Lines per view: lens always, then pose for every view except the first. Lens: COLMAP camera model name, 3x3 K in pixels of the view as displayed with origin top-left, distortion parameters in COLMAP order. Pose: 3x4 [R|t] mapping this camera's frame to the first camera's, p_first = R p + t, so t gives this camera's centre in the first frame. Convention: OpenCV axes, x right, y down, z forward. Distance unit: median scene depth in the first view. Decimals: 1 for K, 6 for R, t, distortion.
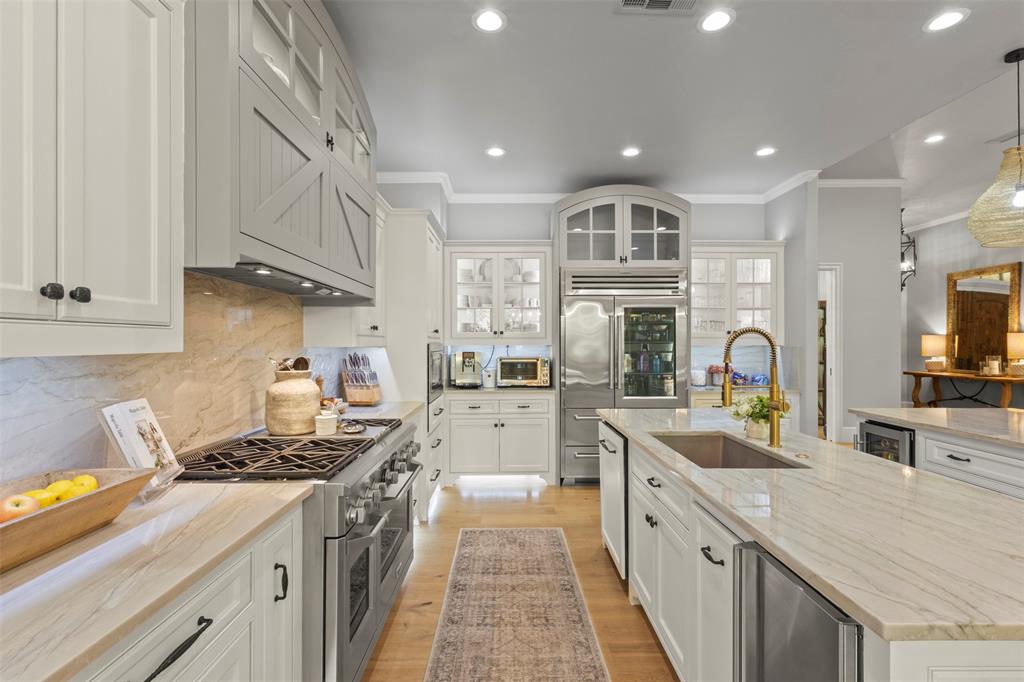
lens RADIAL K [[474.3, 0, 503.8], [0, 474.3, 344.1], [0, 0, 1]] dist [-0.002275, 0.002745]
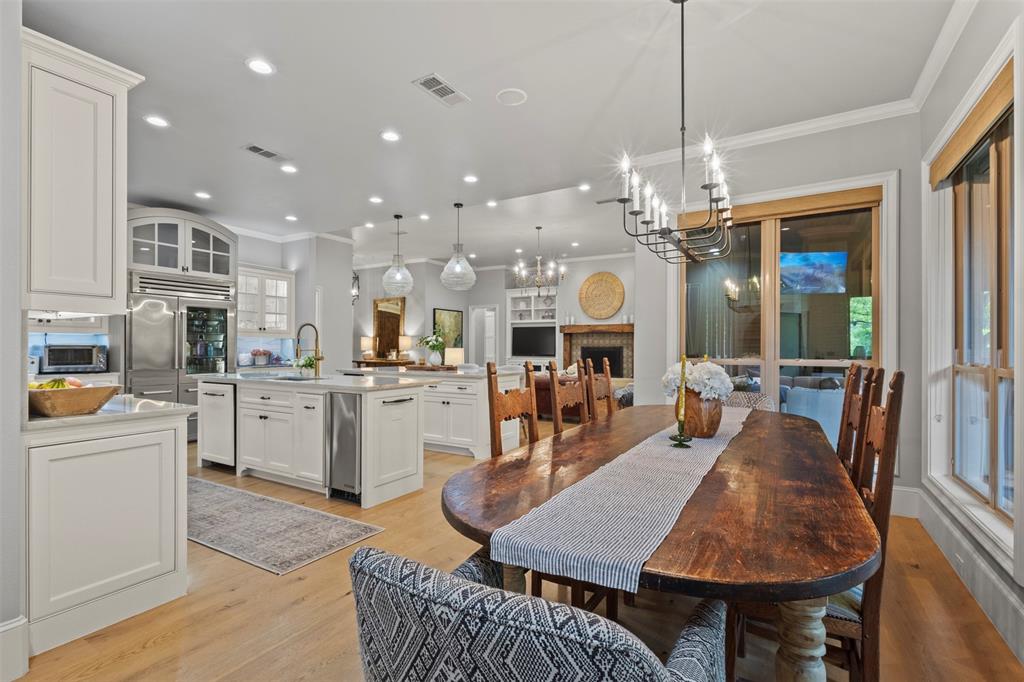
lens RADIAL K [[474.3, 0, 514.1], [0, 474.3, 335.9], [0, 0, 1]] dist [-0.002275, 0.002745]
pose [[0.503403, 0.024322, 0.863709, -0.405969], [-0.002613, 0.999642, -0.026627, 0.035384], [-0.864048, 0.011148, 0.503286, -0.421940]]
